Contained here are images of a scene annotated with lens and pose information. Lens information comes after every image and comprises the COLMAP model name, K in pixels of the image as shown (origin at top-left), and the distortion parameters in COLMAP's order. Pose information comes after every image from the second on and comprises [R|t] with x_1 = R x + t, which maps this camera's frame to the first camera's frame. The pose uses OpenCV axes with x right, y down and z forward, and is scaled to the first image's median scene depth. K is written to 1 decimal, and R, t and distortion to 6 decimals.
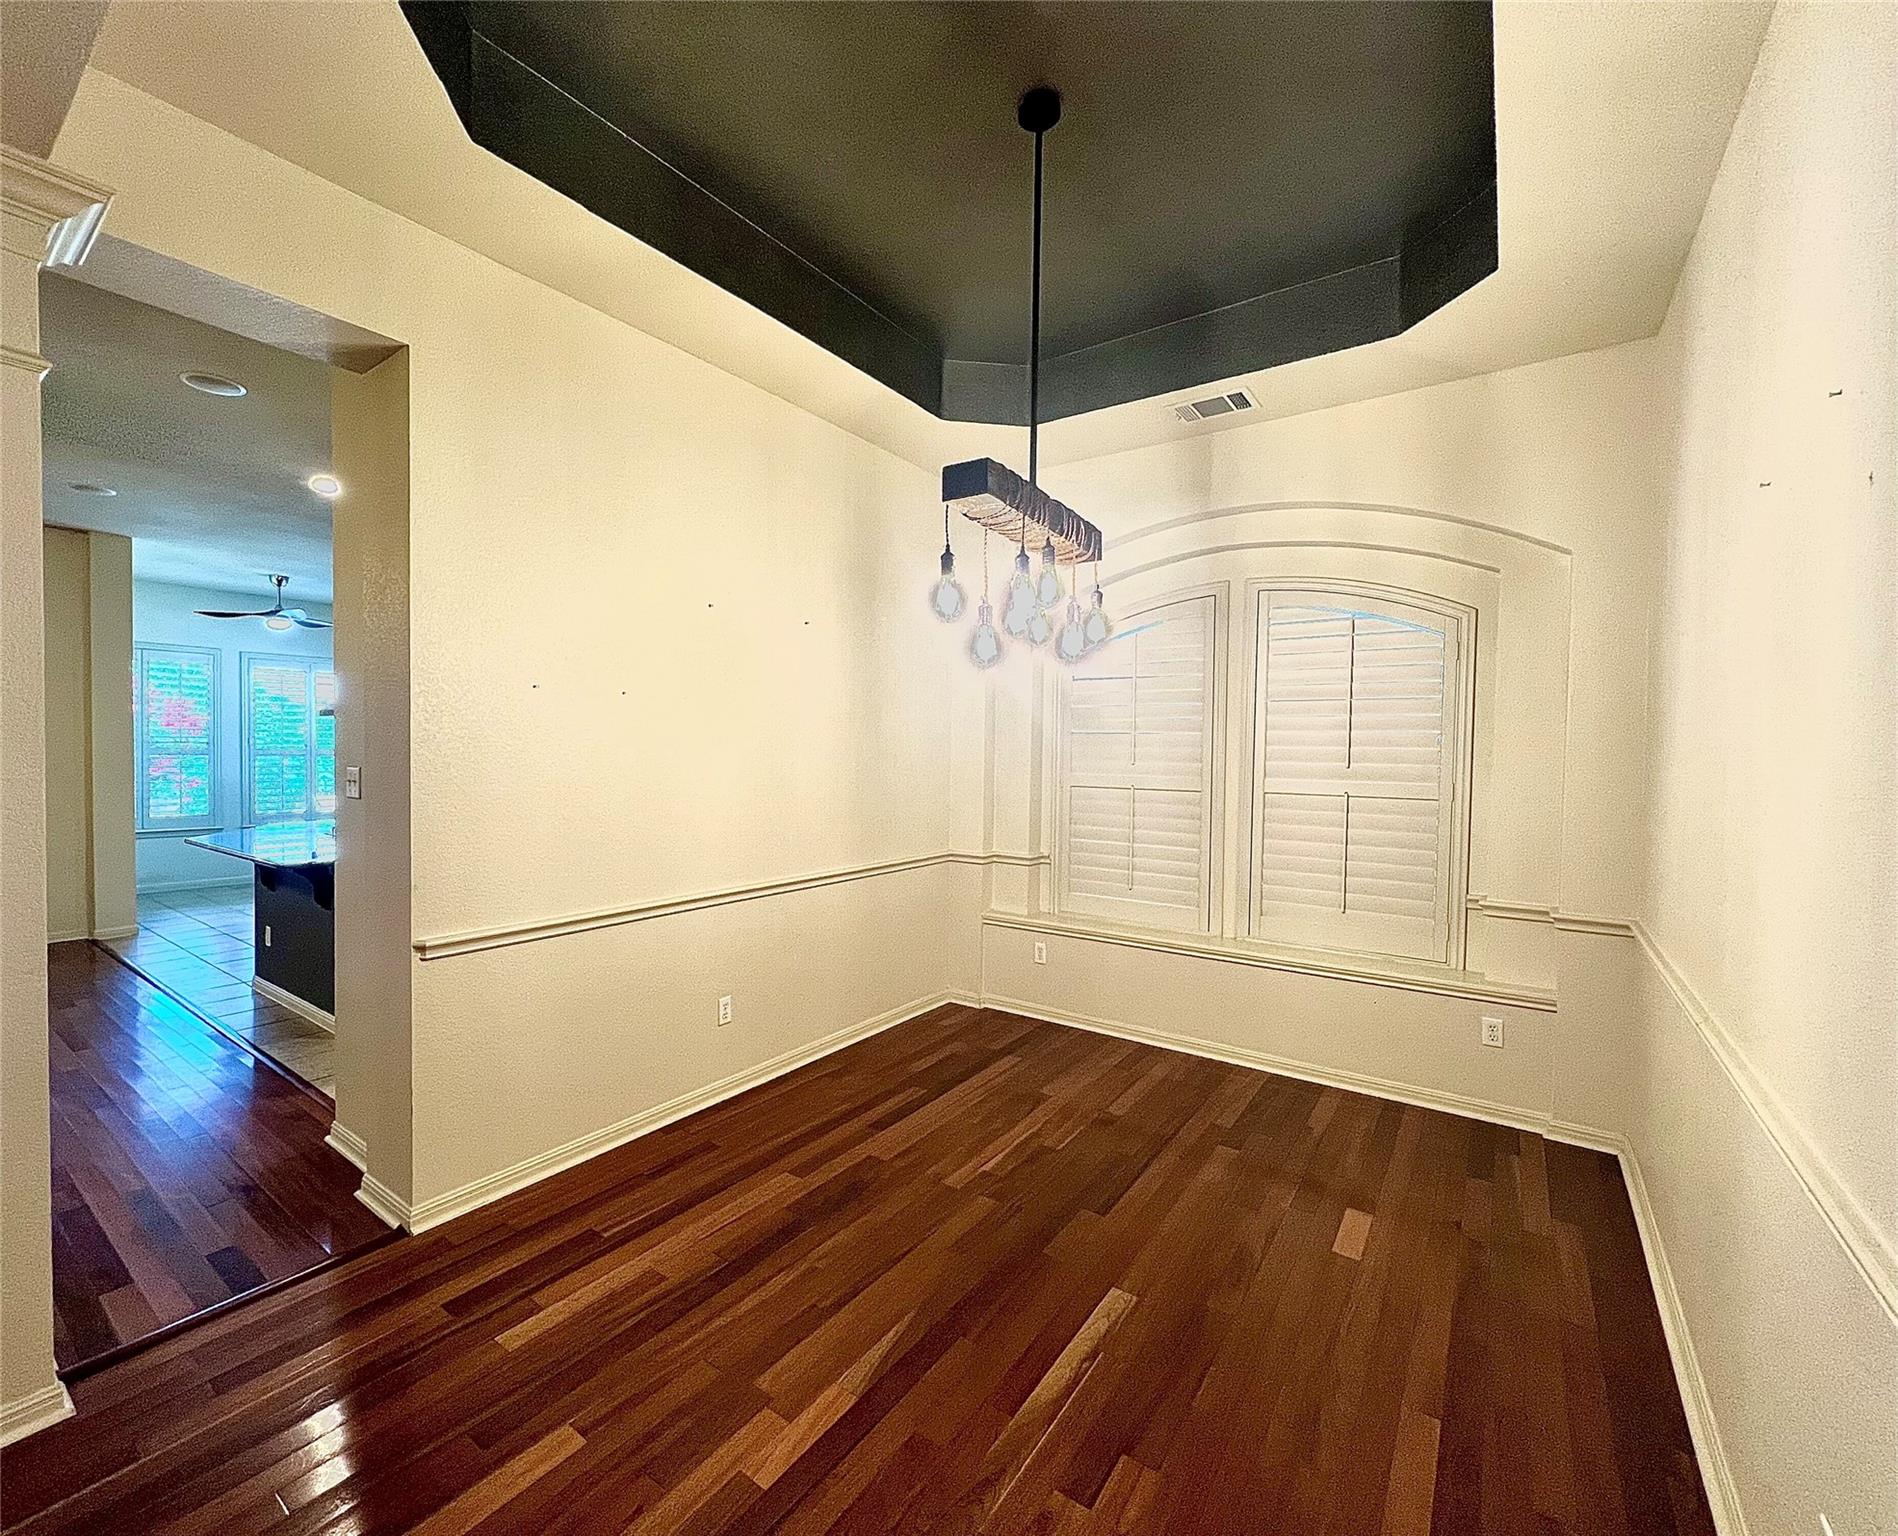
lens RADIAL K [[824.3, 0, 873.3], [0, 824.3, 767.2], [0, 0, 1]] dist [-0.002895, -0.000045]
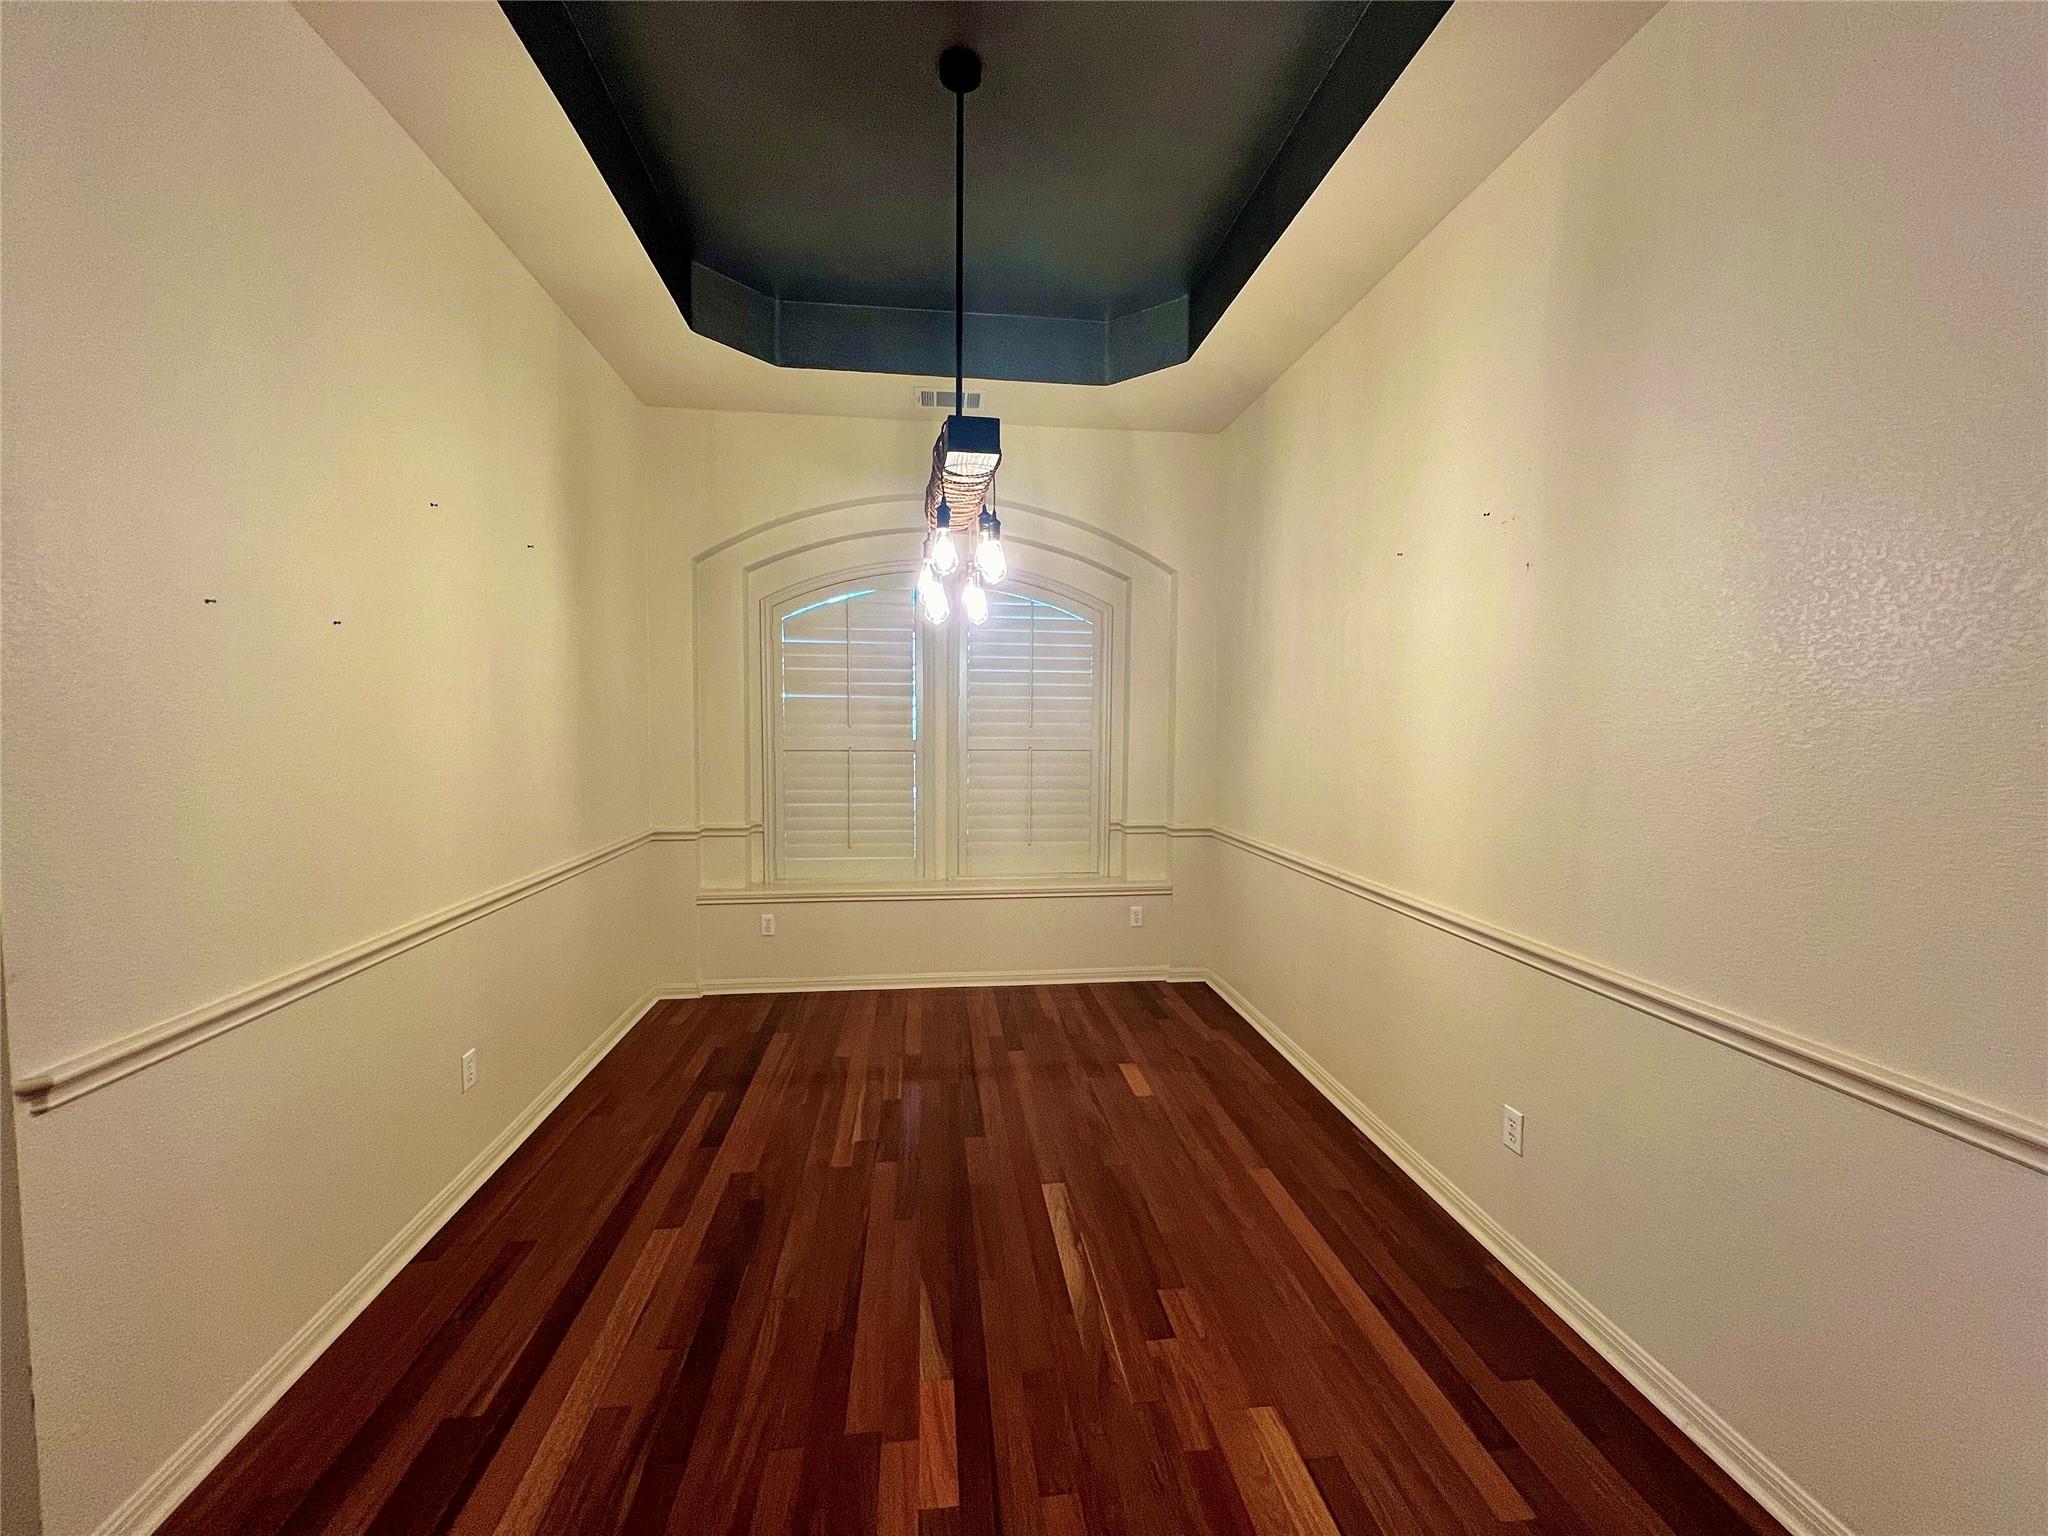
lens RADIAL K [[823.8, 0, 1027.6], [0, 823.8, 768.6], [0, 0, 1]] dist [-0.004202, 0.001068]
pose [[0.715560, -0.047746, 0.696918, -0.329753], [0.018144, 0.998595, 0.049785, 0.001870], [-0.698316, -0.022979, 0.715421, 0.145550]]
